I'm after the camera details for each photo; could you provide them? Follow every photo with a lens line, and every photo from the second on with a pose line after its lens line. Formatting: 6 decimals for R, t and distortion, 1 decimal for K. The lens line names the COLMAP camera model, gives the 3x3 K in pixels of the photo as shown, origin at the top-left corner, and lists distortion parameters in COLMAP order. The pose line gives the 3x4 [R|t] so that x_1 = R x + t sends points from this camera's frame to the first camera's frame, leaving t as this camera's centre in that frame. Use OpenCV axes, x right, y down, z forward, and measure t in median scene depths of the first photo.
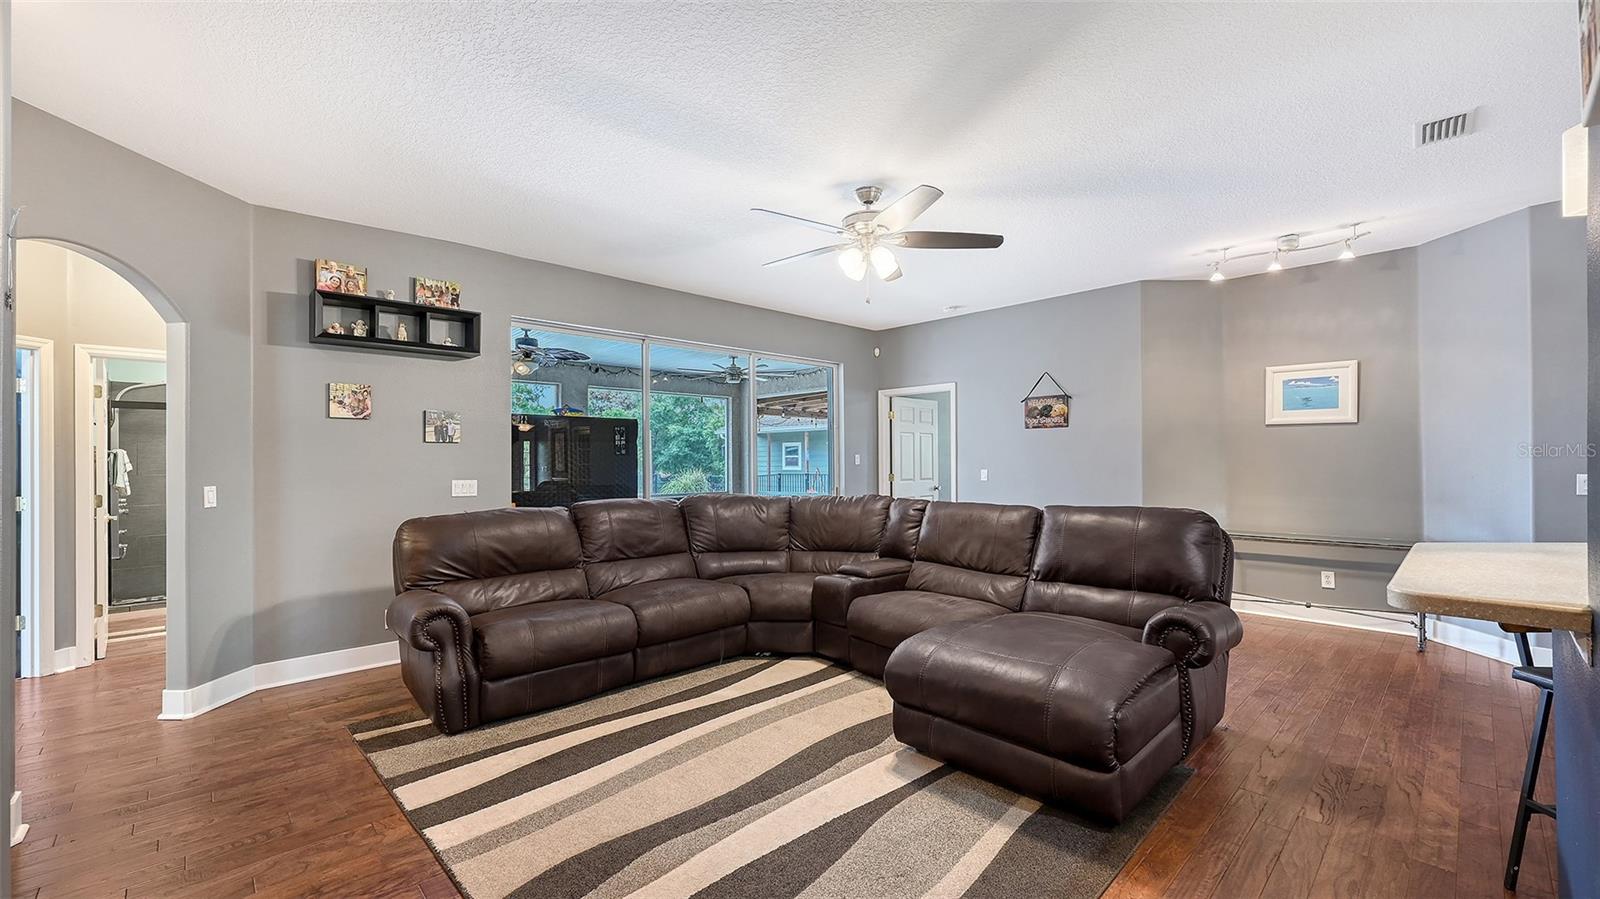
lens RADIAL K [[641.1, 0, 809.1], [0, 641.1, 454.3], [0, 0, 1]] dist [-0.002436, 0.000023]
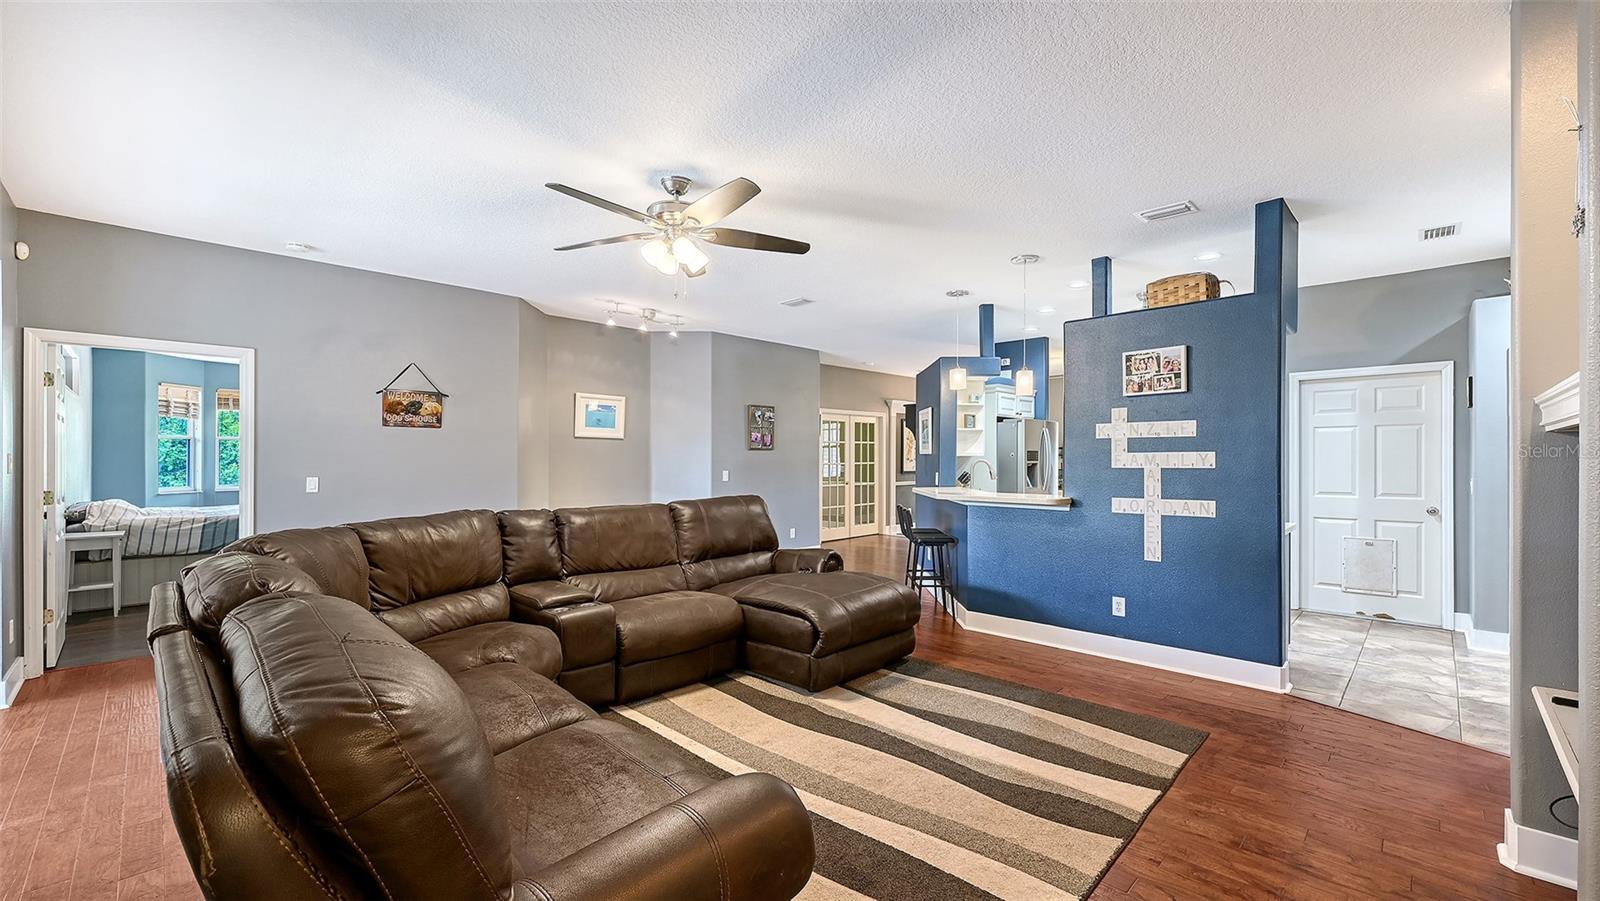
lens RADIAL K [[641.1, 0, 803.9], [0, 641.1, 460.5], [0, 0, 1]] dist [-0.002436, 0.000023]
pose [[-0.024095, 0.007294, 0.999683, -0.743409], [-0.006559, 0.999951, -0.007454, 0.010032], [-0.999688, -0.006737, -0.024046, 0.714304]]
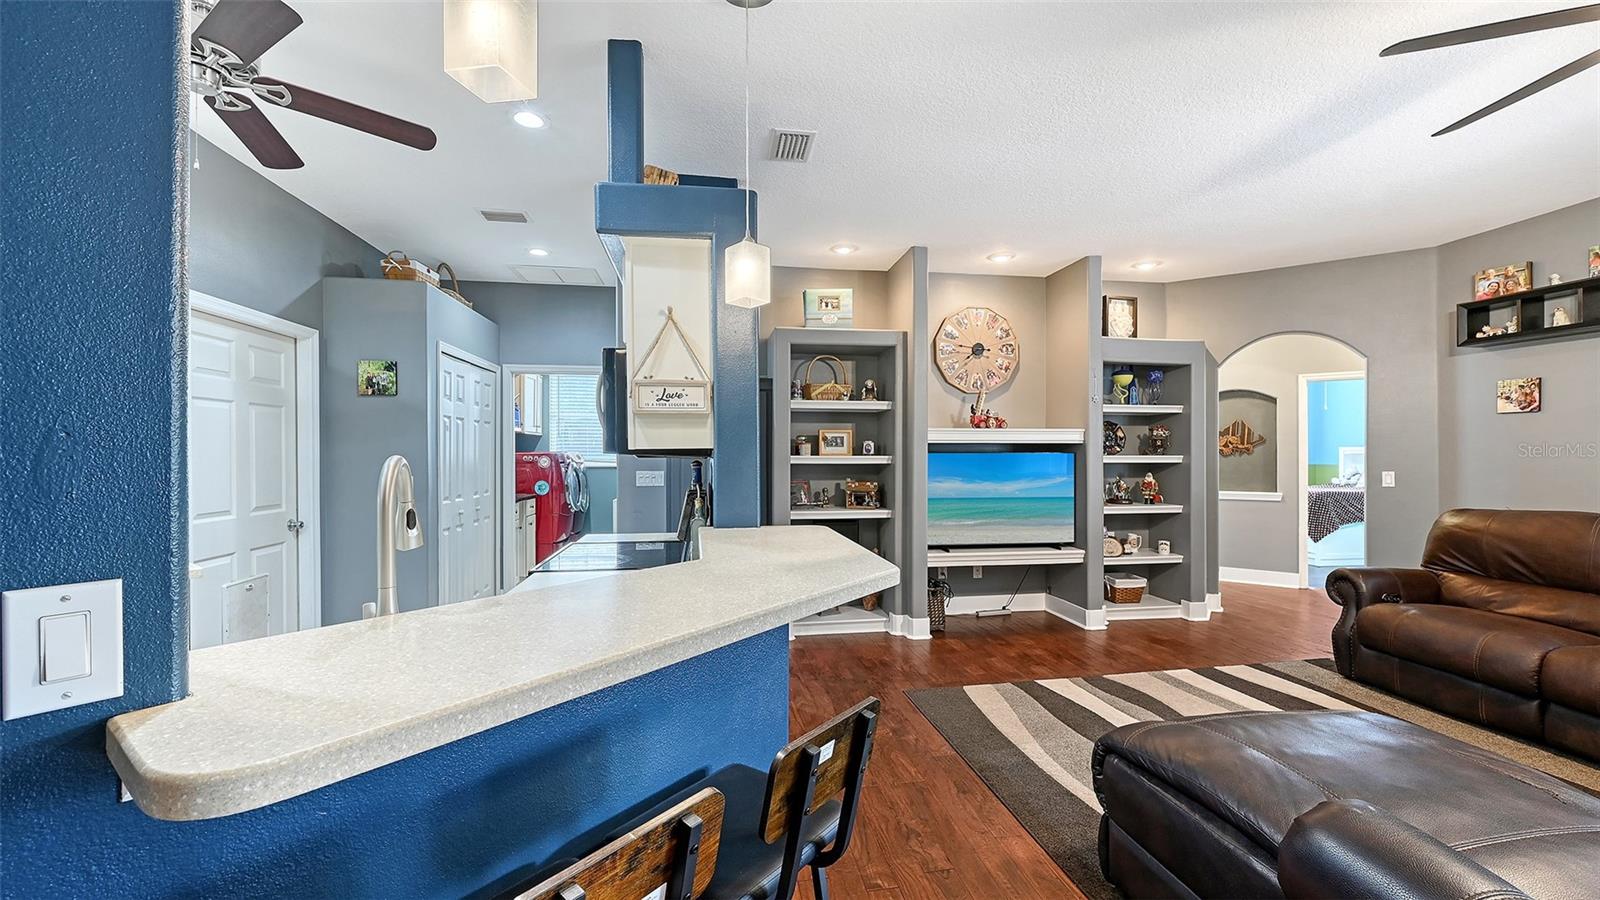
lens RADIAL K [[641.1, 0, 802.1], [0, 641.1, 457.9], [0, 0, 1]] dist [-0.002436, 0.000023]
pose [[-0.572282, 0.013142, -0.819952, 0.747595], [0.011600, 0.999901, 0.007930, -0.004382], [0.819975, -0.004973, -0.572378, 0.609666]]
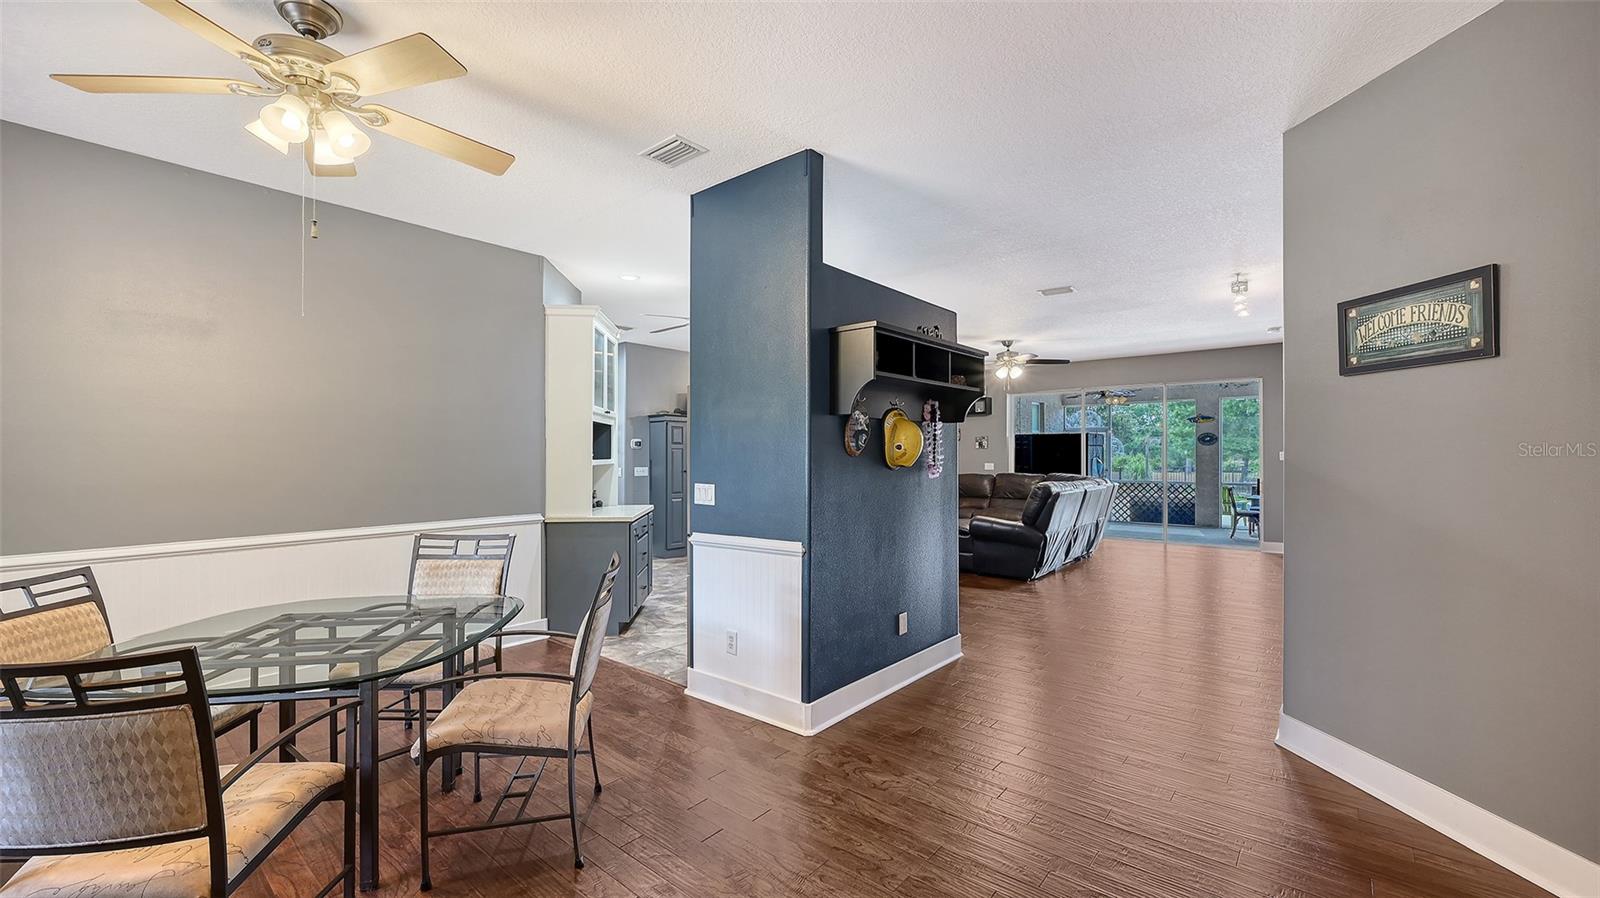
lens RADIAL K [[641.1, 0, 811.2], [0, 641.1, 447.2], [0, 0, 1]] dist [-0.002436, 0.000023]
pose [[0.110885, -0.004107, -0.993825, 2.004058], [0.011109, 0.999934, -0.002893, -0.024255], [0.993771, -0.010719, 0.110923, 0.025516]]
